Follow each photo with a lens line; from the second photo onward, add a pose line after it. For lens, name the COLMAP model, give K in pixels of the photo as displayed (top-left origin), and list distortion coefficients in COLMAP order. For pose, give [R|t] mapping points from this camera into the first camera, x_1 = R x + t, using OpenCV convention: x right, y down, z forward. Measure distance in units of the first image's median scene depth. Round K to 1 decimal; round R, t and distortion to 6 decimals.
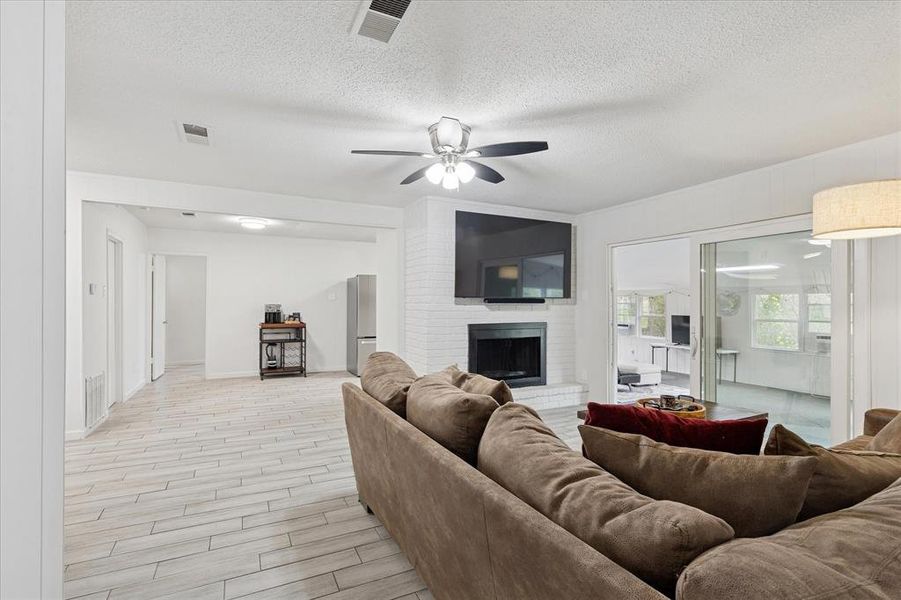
lens RADIAL K [[423.6, 0, 441.6], [0, 423.6, 298.9], [0, 0, 1]] dist [0.000076, -0.000233]
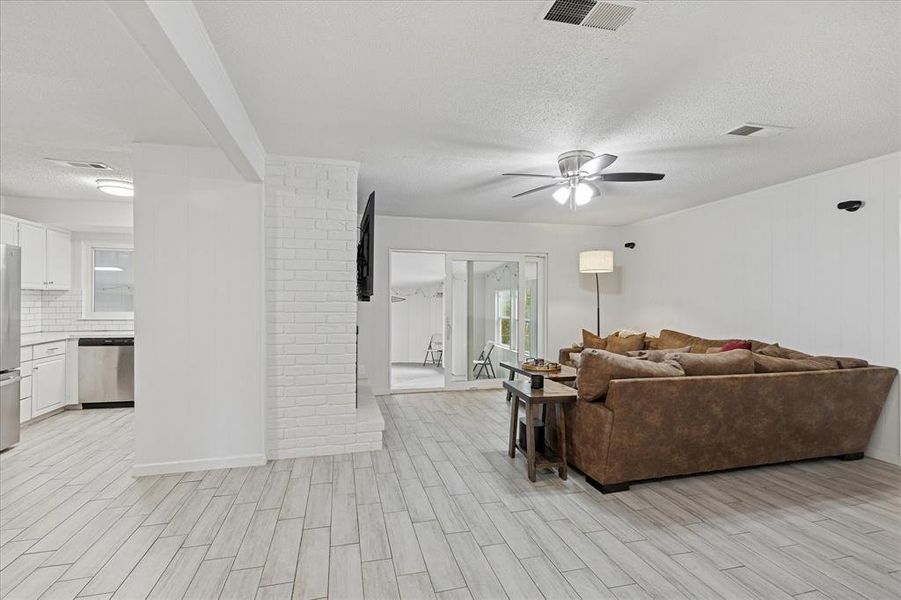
lens RADIAL K [[423.6, 0, 441.6], [0, 423.6, 298.9], [0, 0, 1]] dist [0.000076, -0.000233]
pose [[0.218940, 0.007163, 0.975712, -1.212288], [-0.002683, 0.999974, -0.006739, 0.007709], [-0.975735, -0.001142, 0.218954, 1.087828]]
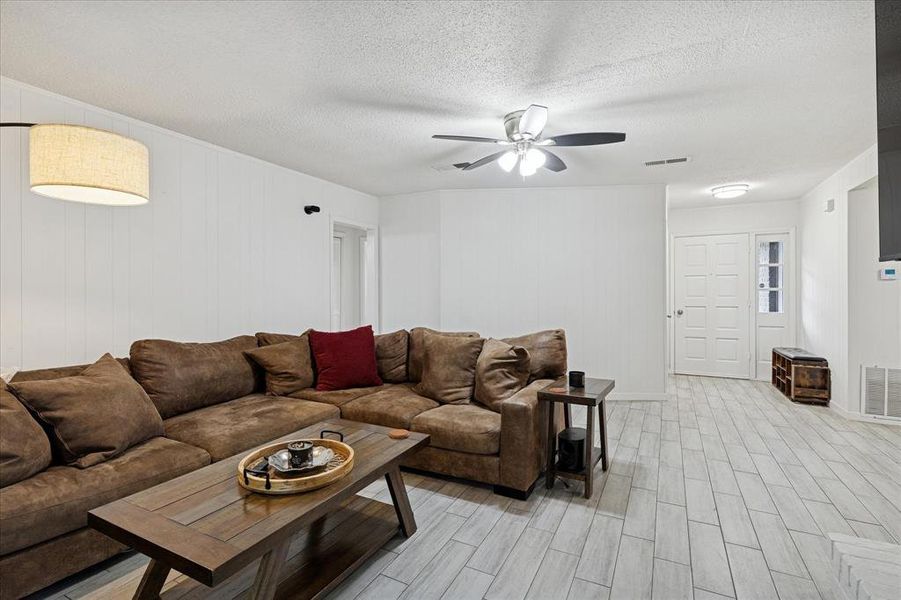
lens RADIAL K [[423.6, 0, 441.6], [0, 423.6, 298.9], [0, 0, 1]] dist [0.000076, -0.000233]
pose [[-0.814028, 0.009183, -0.580753, 0.773498], [0.007706, 0.999958, 0.005010, 0.025932], [0.580775, -0.000397, -0.814064, 1.703036]]
